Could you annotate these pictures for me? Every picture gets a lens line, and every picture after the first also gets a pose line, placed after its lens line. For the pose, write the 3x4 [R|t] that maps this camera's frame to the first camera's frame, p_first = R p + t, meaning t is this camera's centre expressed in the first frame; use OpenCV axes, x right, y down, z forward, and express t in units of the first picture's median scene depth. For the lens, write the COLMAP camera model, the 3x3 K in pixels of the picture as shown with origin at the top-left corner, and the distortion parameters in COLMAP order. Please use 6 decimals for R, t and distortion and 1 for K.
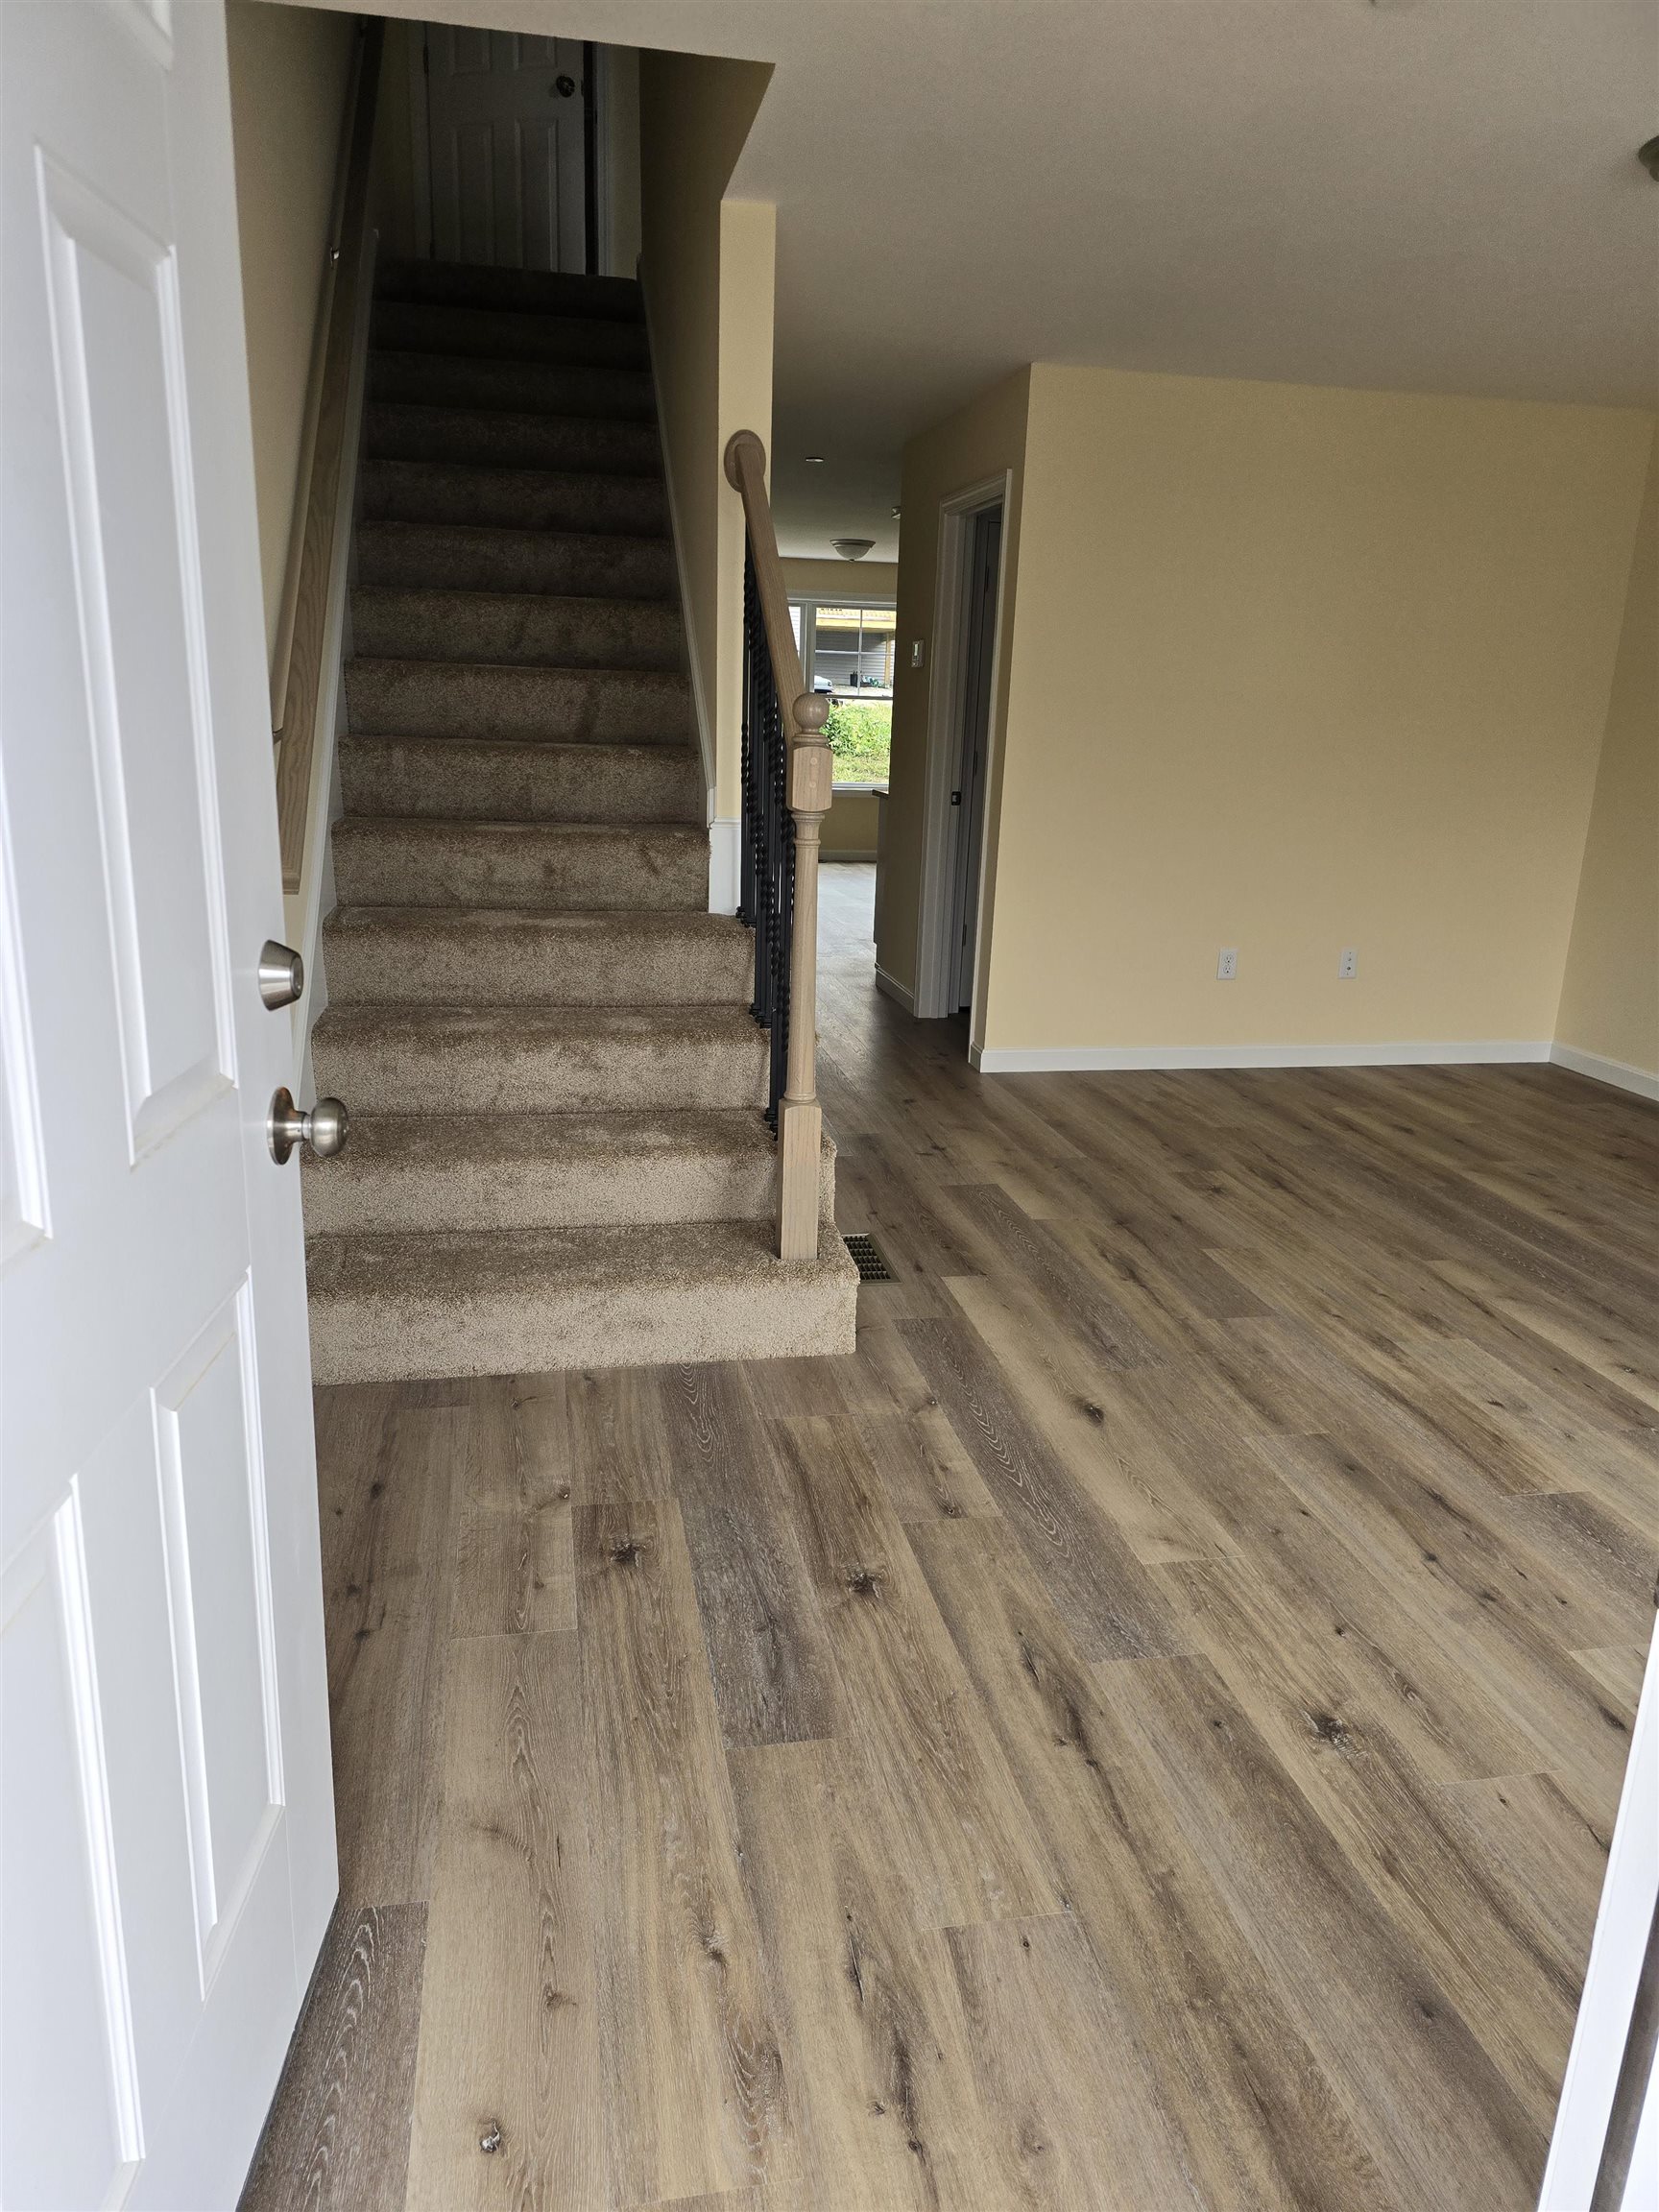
lens RADIAL K [[1493.8, 0, 829.5], [0, 1493.8, 1105.1], [0, 0, 1]] dist [0.064236, -0.057234]
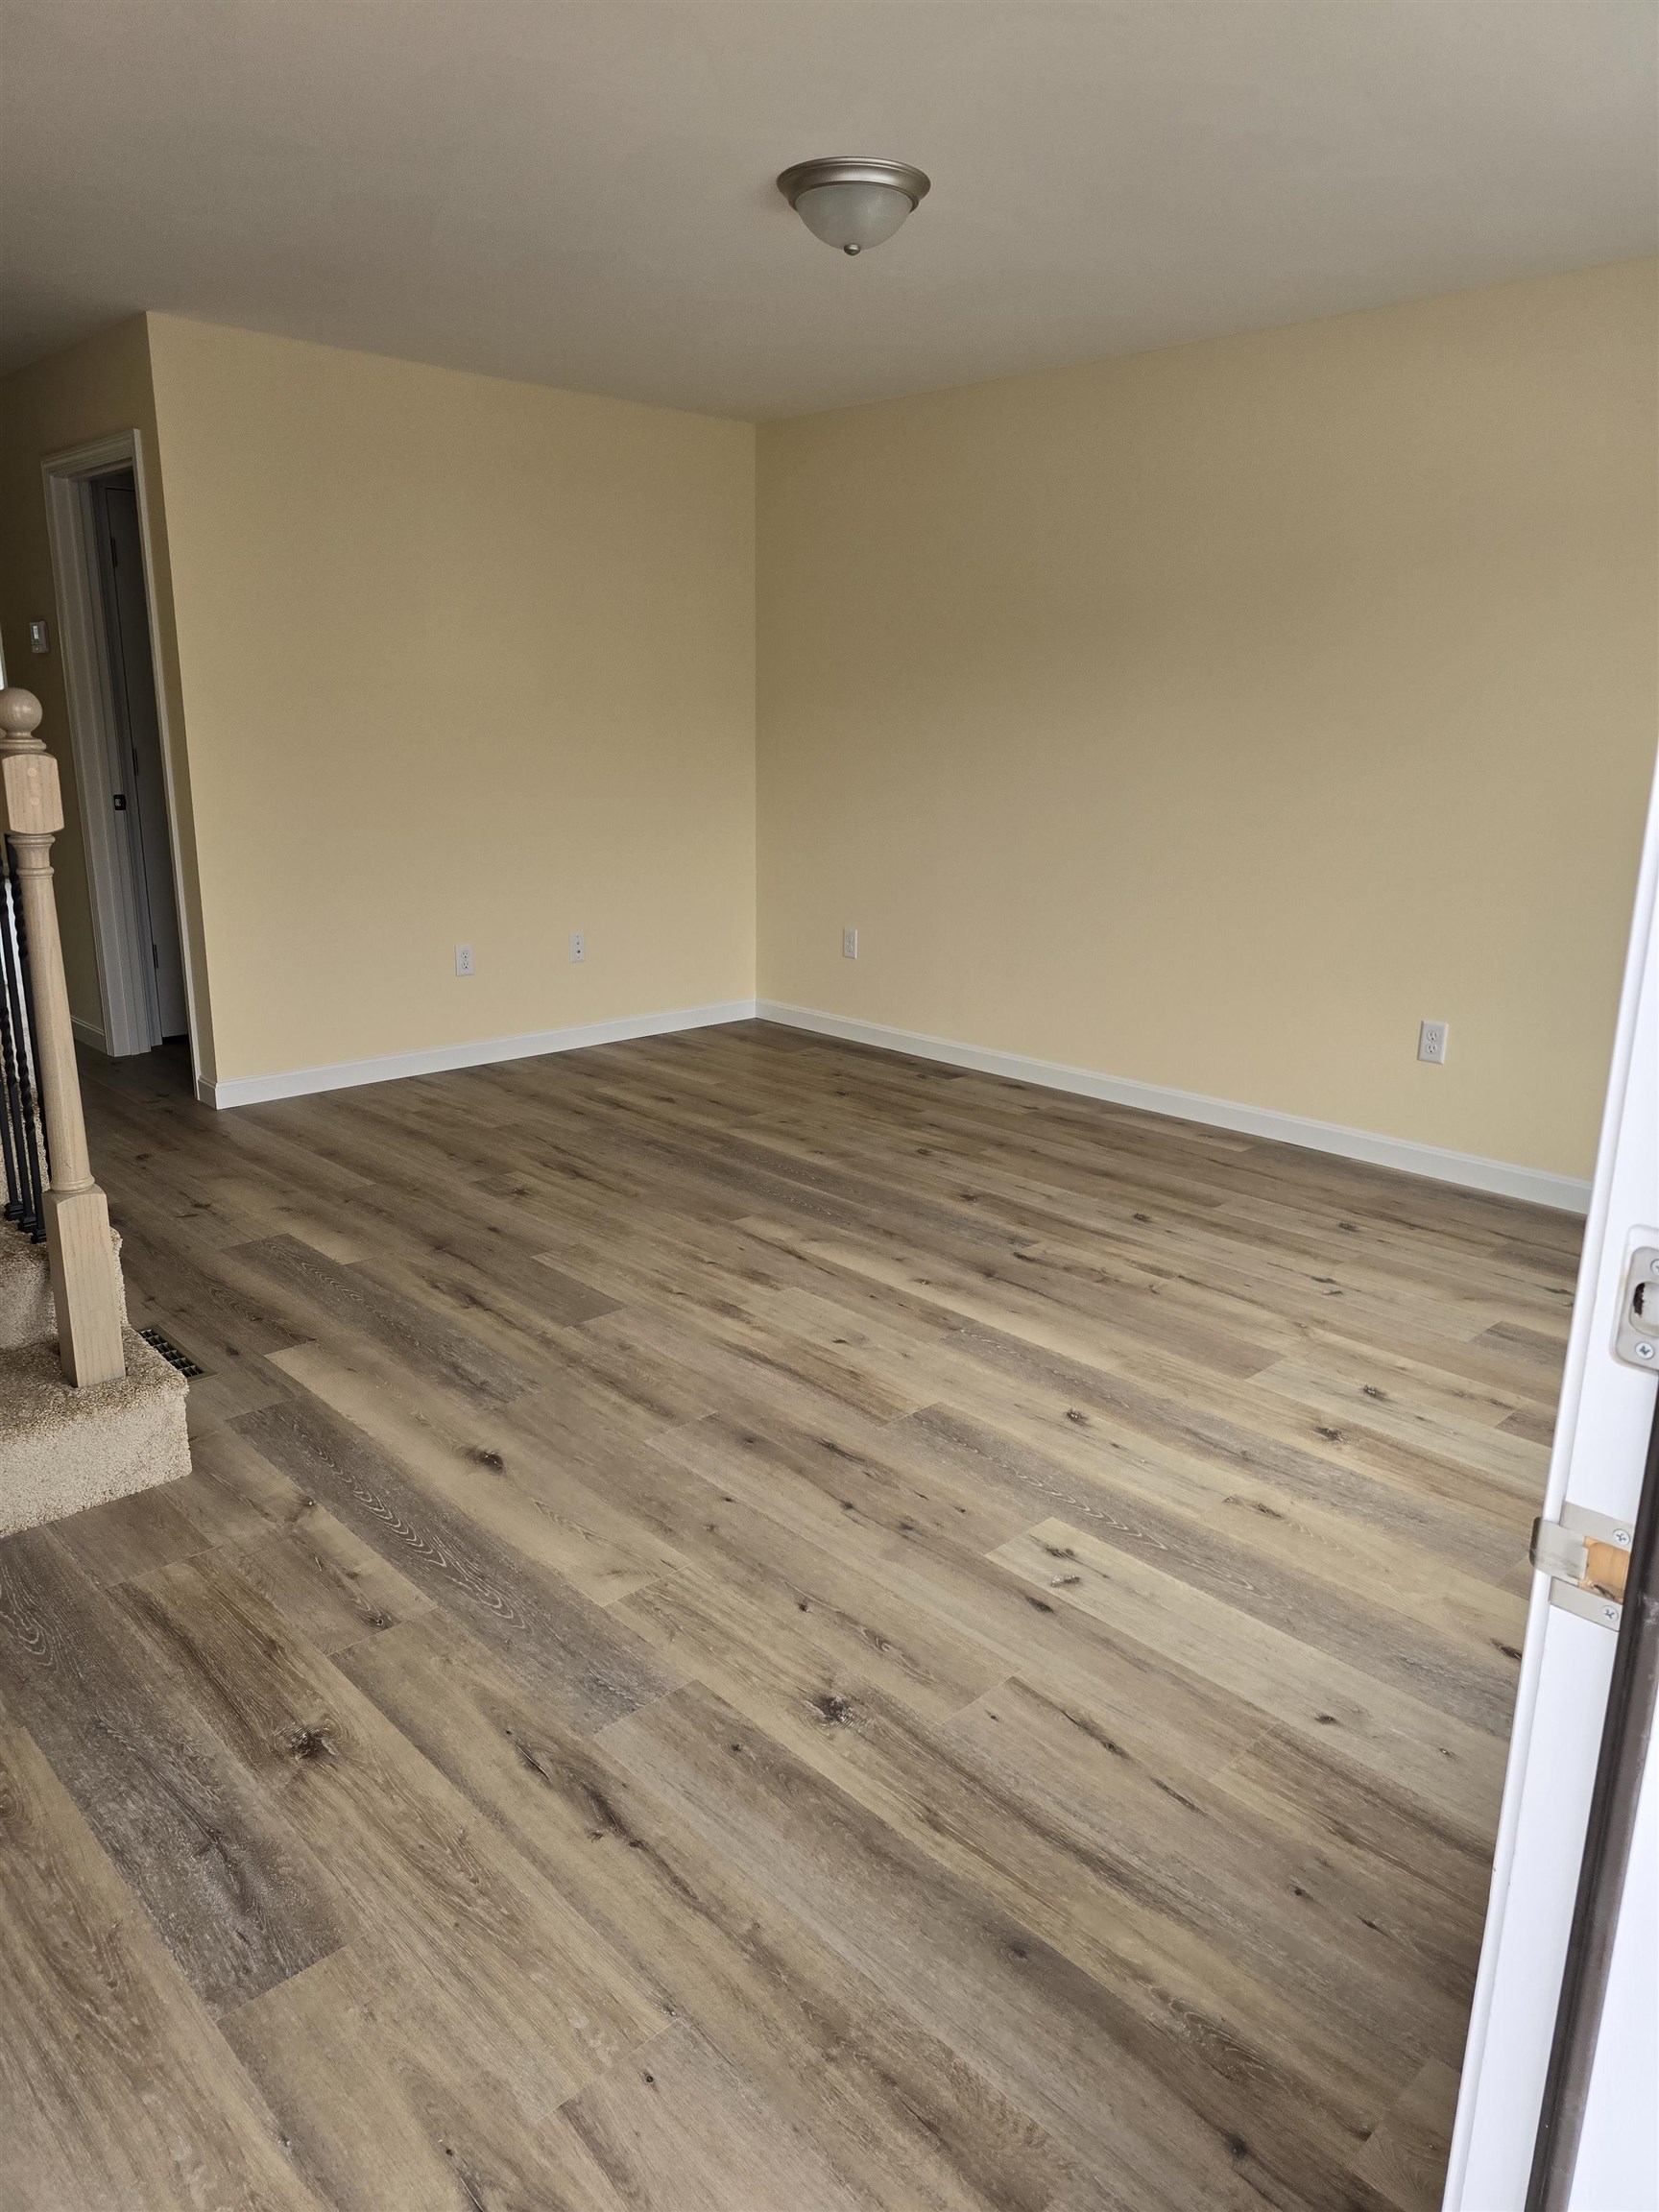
lens RADIAL K [[1493.8, 0, 829.5], [0, 1493.8, 1105.1], [0, 0, 1]] dist [0.064236, -0.057234]
pose [[0.847009, -0.164217, 0.505578, -0.086918], [0.158592, 0.985838, 0.054516, -0.032053], [-0.507370, 0.034005, 0.861057, 0.087842]]
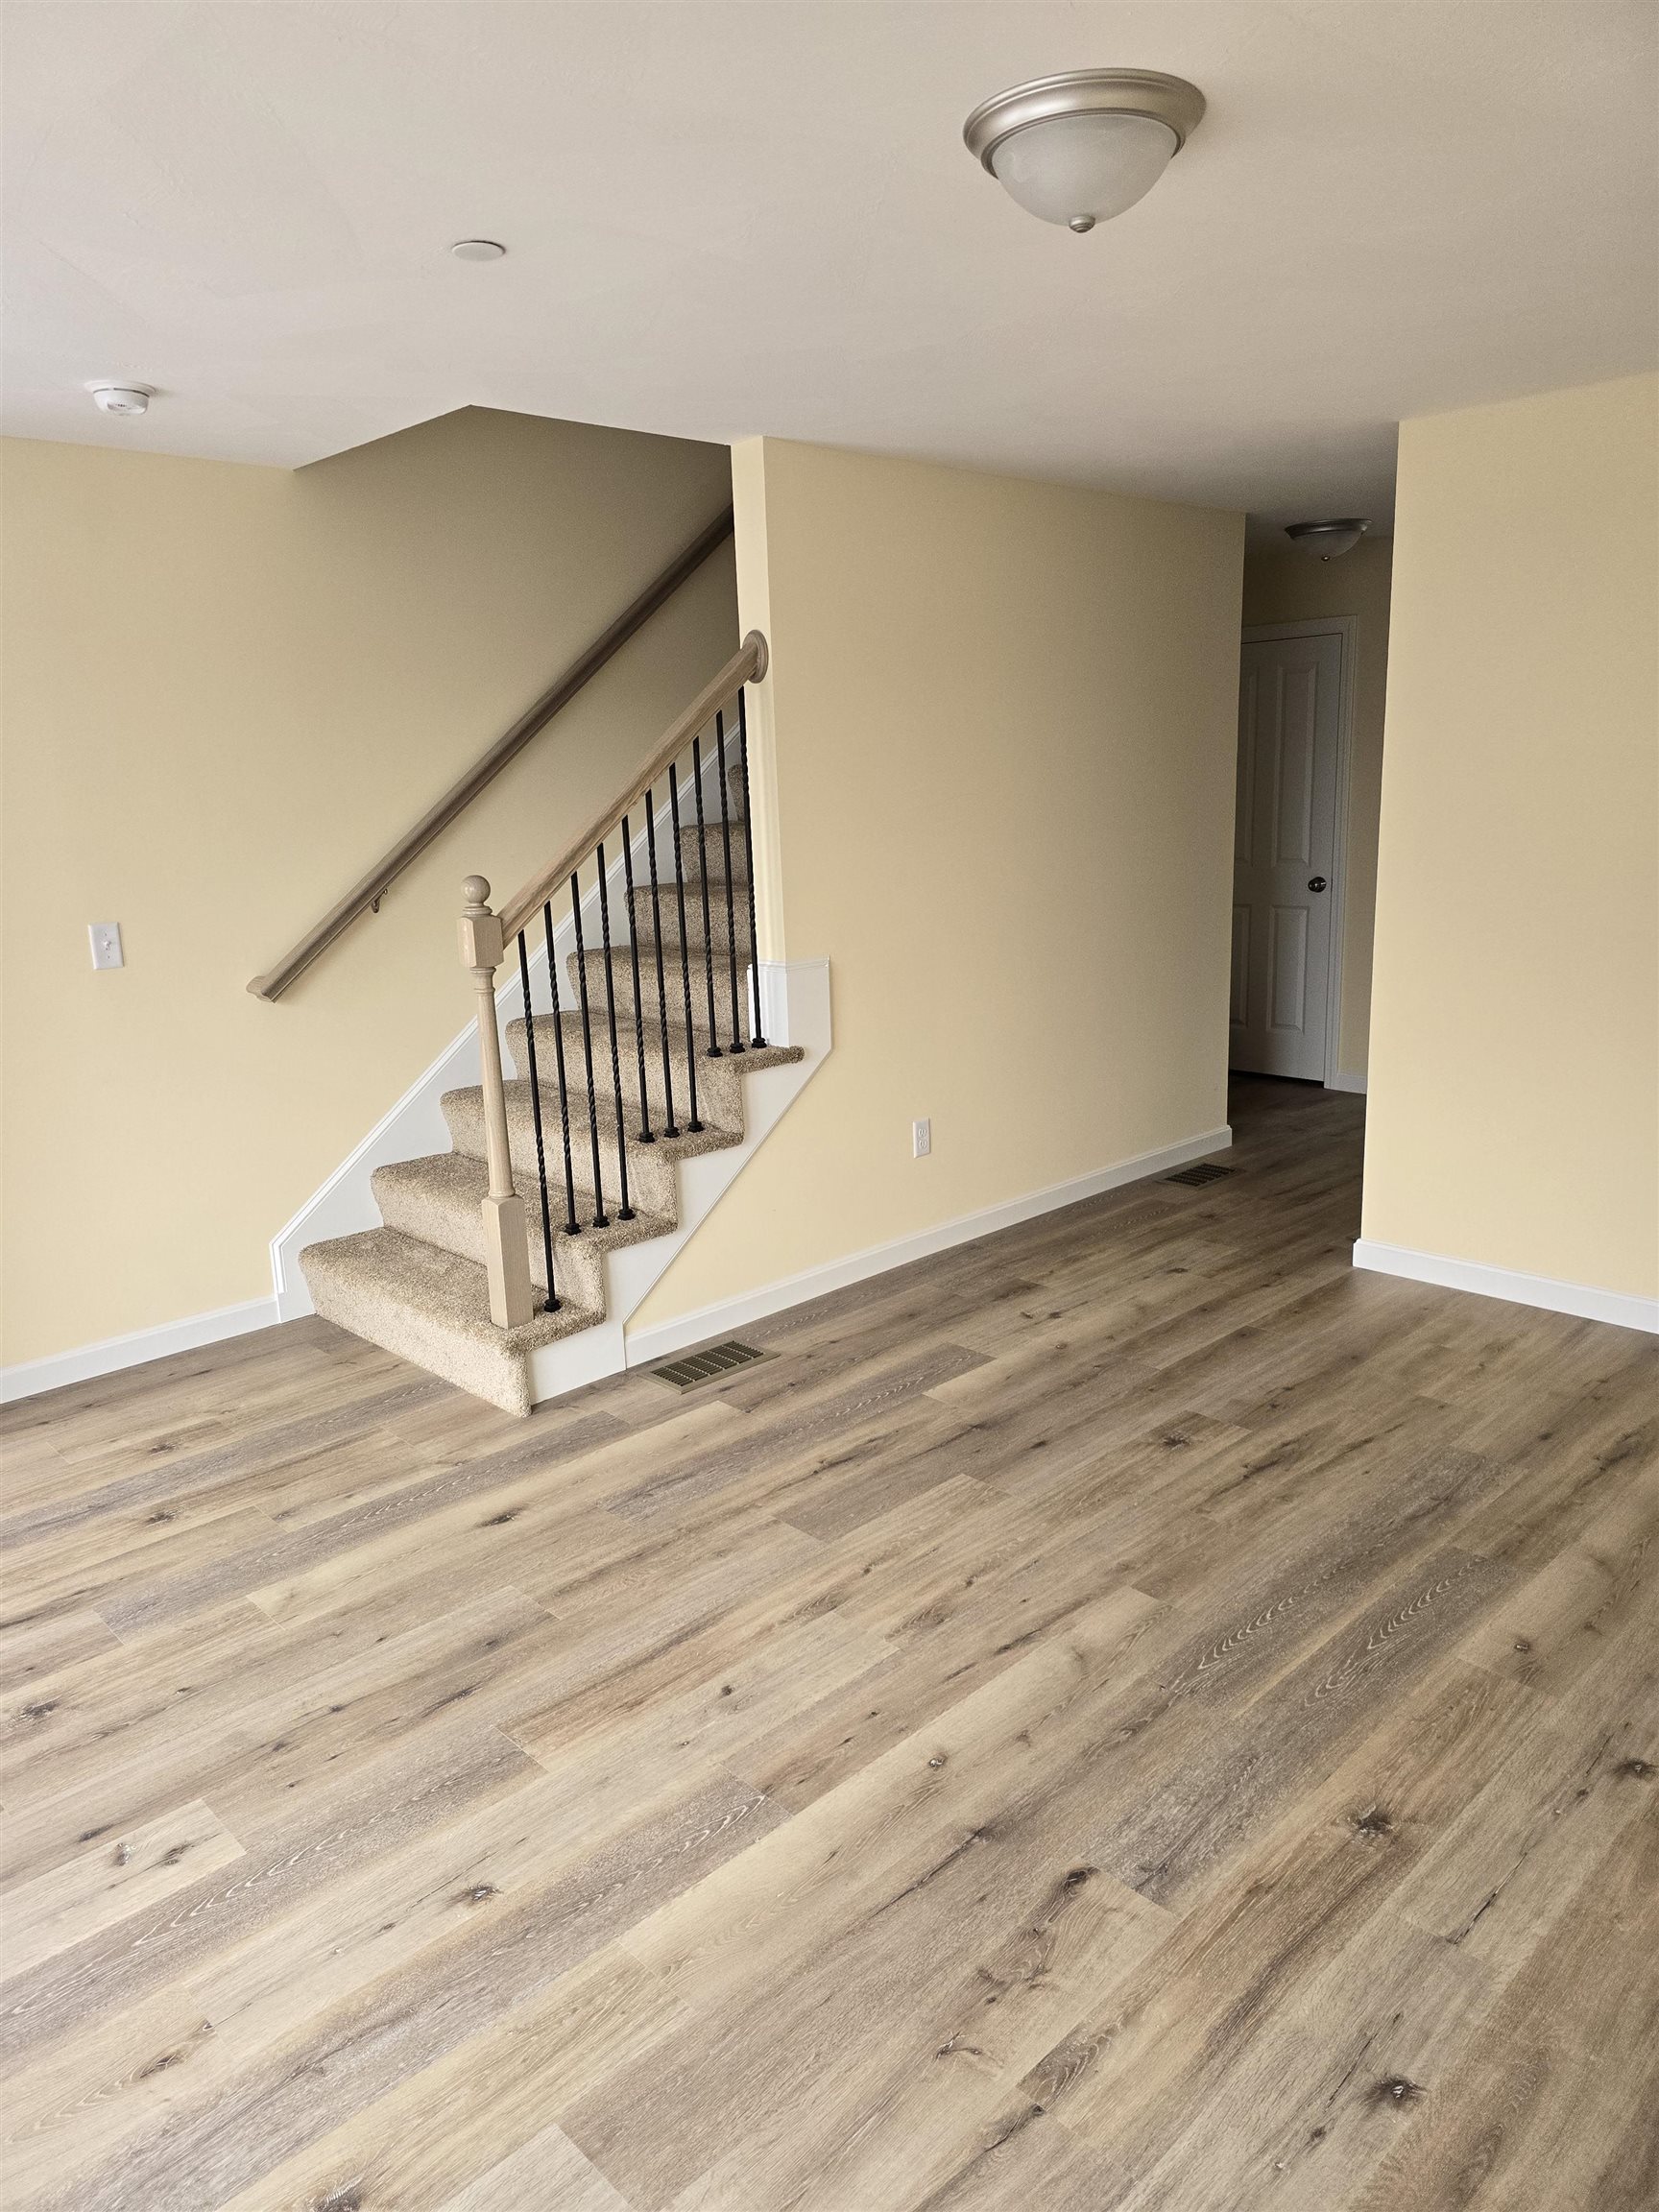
lens RADIAL K [[1493.8, 0, 829.5], [0, 1493.8, 1105.1], [0, 0, 1]] dist [0.064236, -0.057234]
pose [[0.522409, 0.132580, -0.842325, 1.287957], [-0.166188, 0.984726, 0.051924, -0.210302], [0.836344, 0.112859, 0.536463, 0.608974]]
